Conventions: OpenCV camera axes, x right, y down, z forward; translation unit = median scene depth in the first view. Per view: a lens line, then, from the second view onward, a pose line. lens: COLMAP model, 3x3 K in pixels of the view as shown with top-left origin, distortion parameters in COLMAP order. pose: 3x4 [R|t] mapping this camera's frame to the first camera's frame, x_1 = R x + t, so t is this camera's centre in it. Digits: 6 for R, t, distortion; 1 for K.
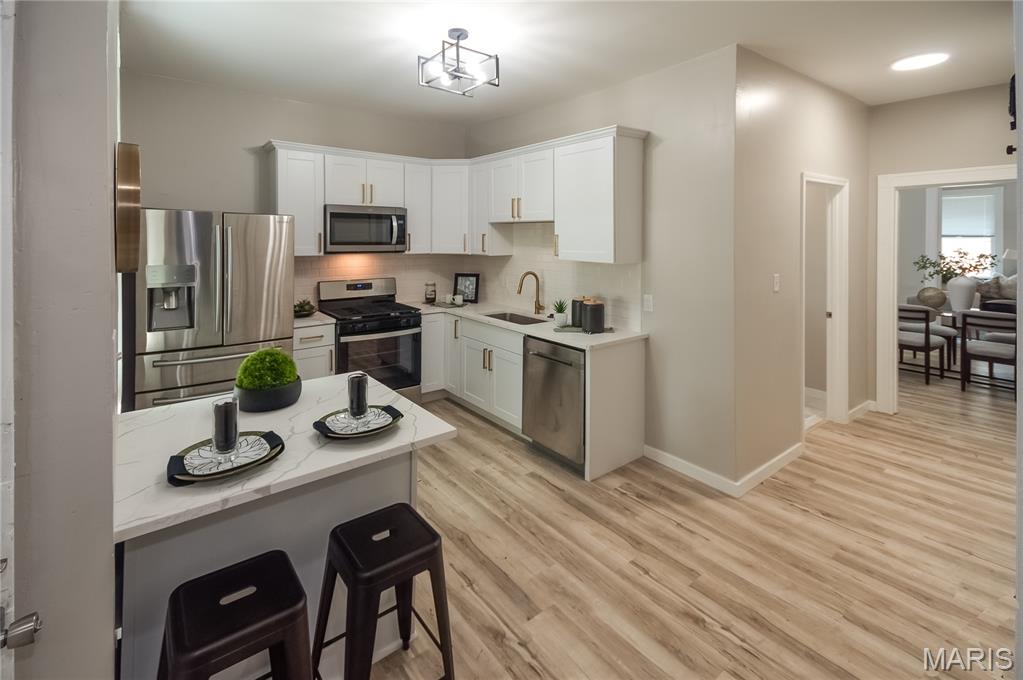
lens RADIAL K [[466.3, 0, 491.0], [0, 466.3, 232.4], [0, 0, 1]] dist [-0.000229, 0.000115]
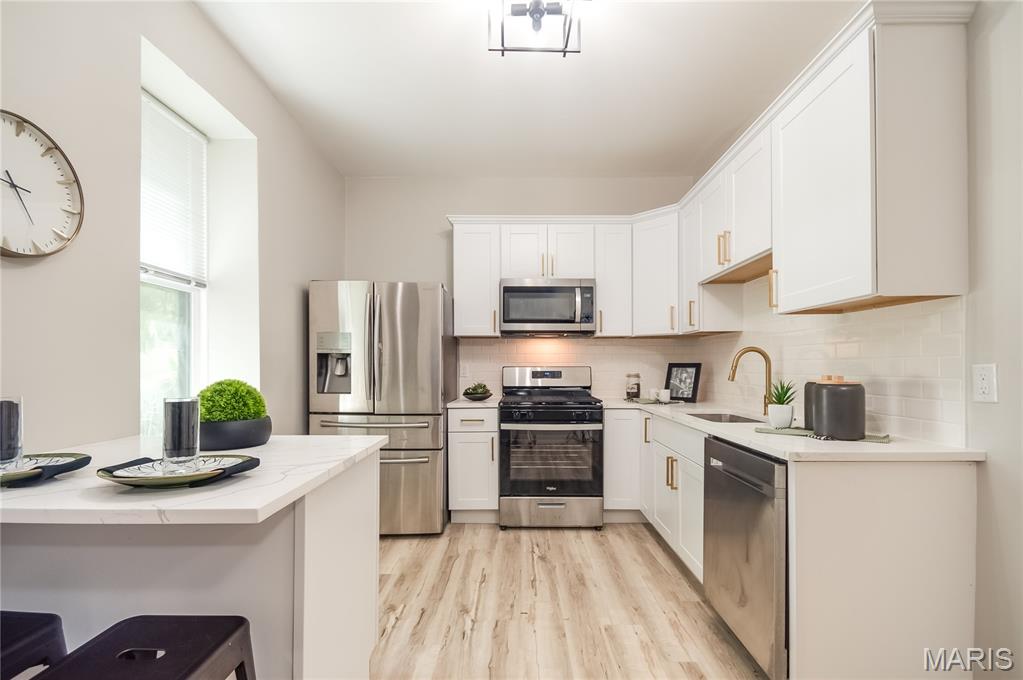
lens RADIAL K [[449.1, 0, 512.5], [0, 449.1, 362.2], [0, 0, 1]] dist [0.000610, -0.000175]
pose [[0.799293, -0.006014, -0.600912, 0.199668], [0.002442, 0.999974, -0.006760, 0.113930], [0.600937, 0.003936, 0.799287, 0.332971]]
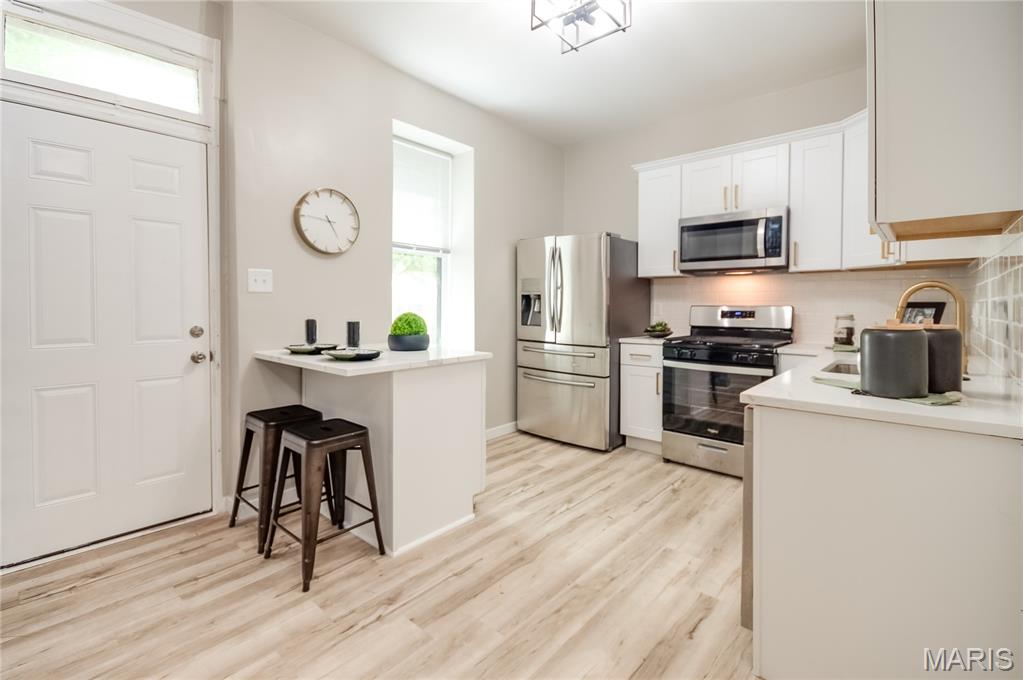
lens RADIAL K [[455.6, 0, 494.3], [0, 455.6, 308.5], [0, 0, 1]] dist [-0.001295, -0.000048]
pose [[0.192760, 0.010105, -0.981194, 0.481152], [0.000388, 0.999946, 0.010374, 0.112686], [0.981246, -0.002381, 0.192746, 0.495425]]
